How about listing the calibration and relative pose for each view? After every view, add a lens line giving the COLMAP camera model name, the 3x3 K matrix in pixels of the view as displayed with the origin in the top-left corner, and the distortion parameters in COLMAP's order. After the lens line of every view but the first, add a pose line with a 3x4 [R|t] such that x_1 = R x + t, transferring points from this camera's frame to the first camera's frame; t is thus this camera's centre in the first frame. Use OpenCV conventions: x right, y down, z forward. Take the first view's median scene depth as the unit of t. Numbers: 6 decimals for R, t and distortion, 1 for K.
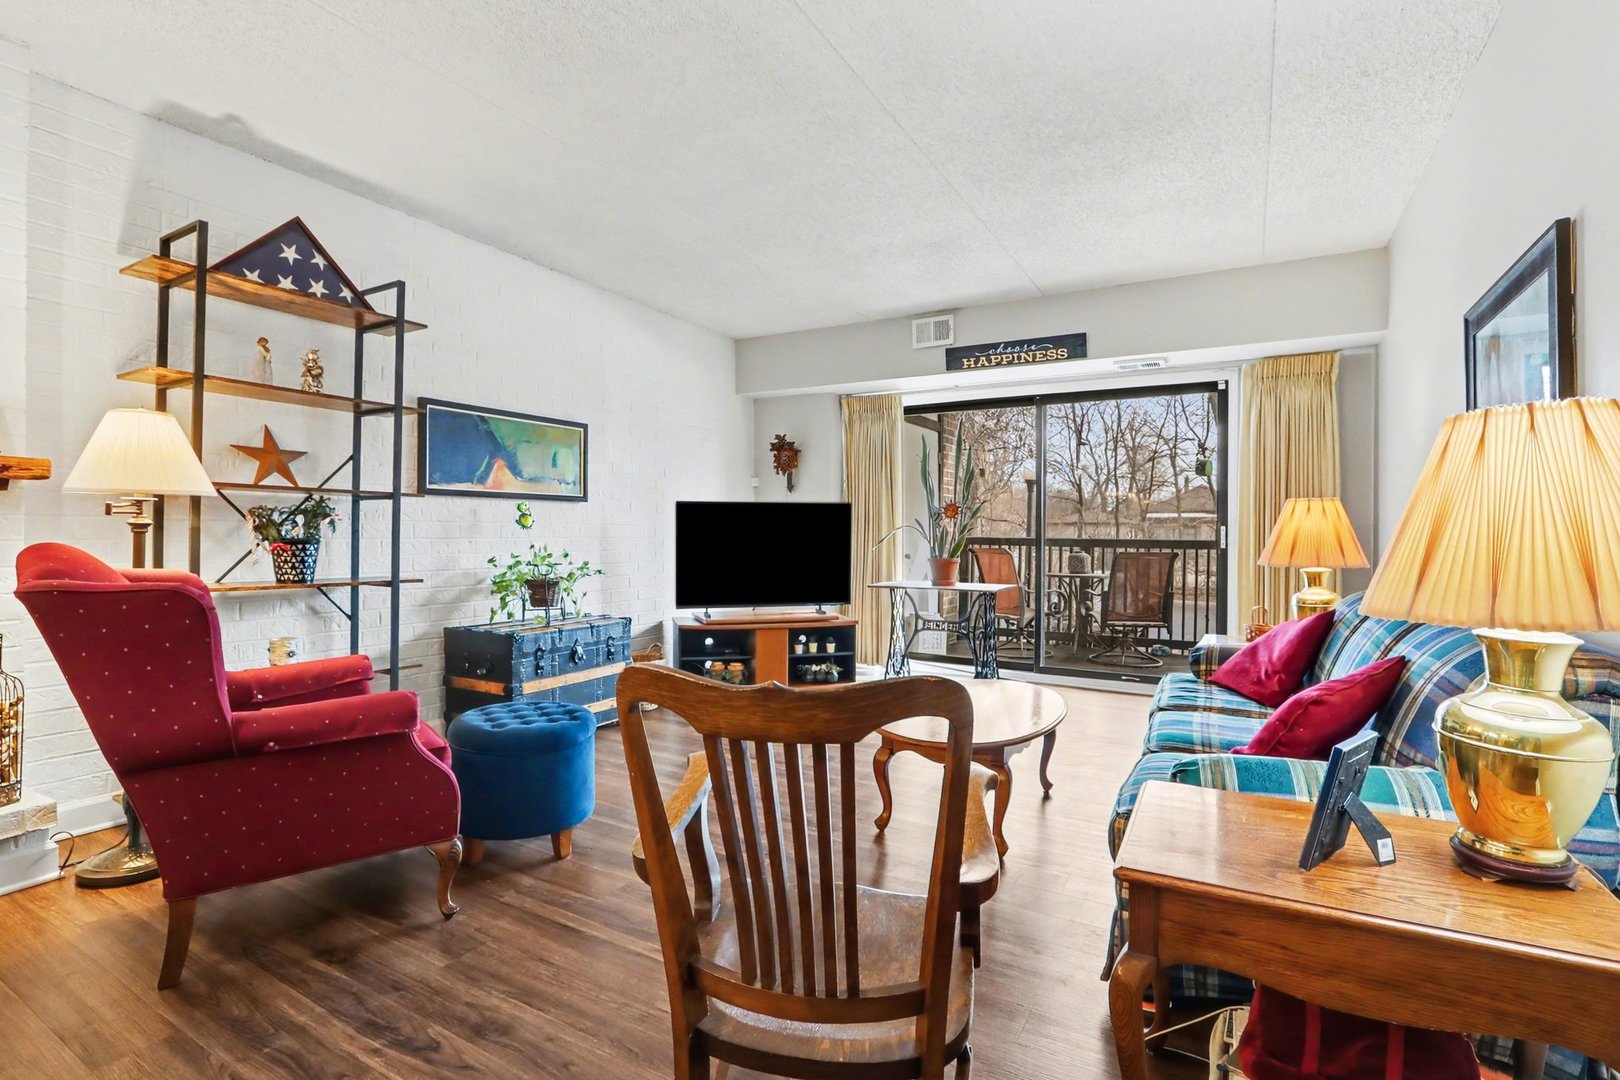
lens RADIAL K [[766.6, 0, 808.9], [0, 766.6, 534.8], [0, 0, 1]] dist [-0.004941, -0.001372]
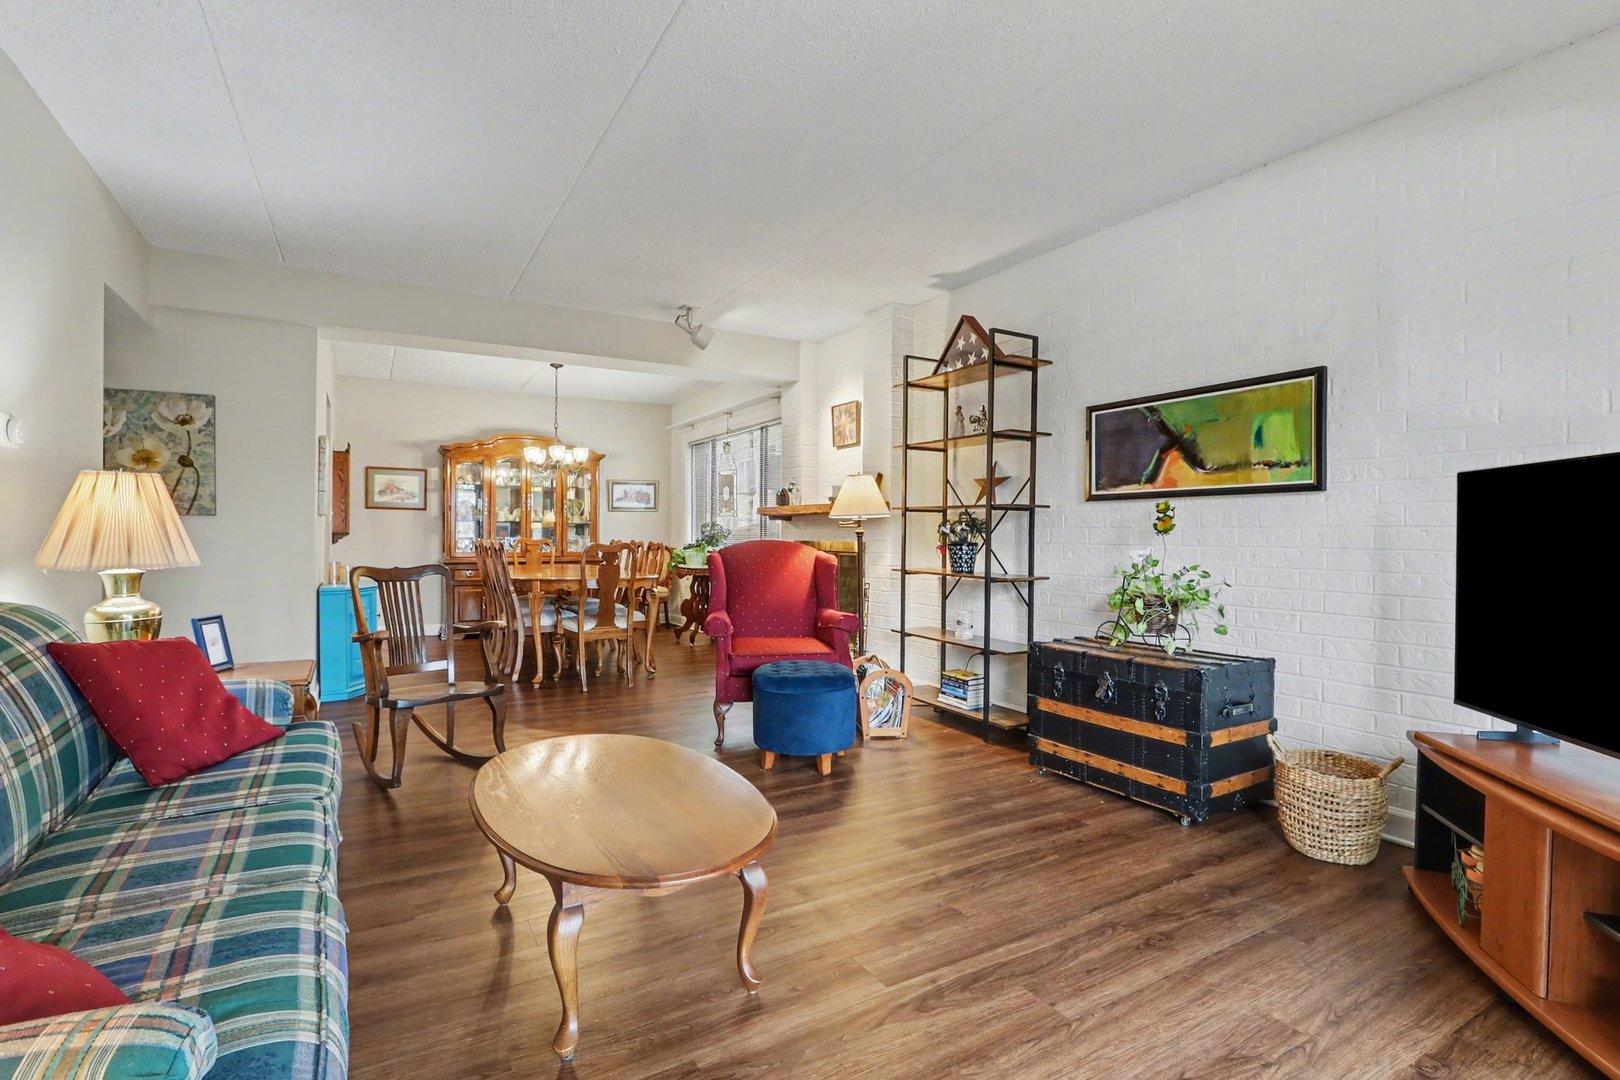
lens RADIAL K [[766.6, 0, 818.7], [0, 766.6, 530.3], [0, 0, 1]] dist [-0.004941, -0.001372]
pose [[-0.488102, -0.010988, -0.872718, 0.524536], [-0.009889, 0.999926, -0.007059, -0.002886], [0.872731, 0.005185, -0.488174, 1.097452]]
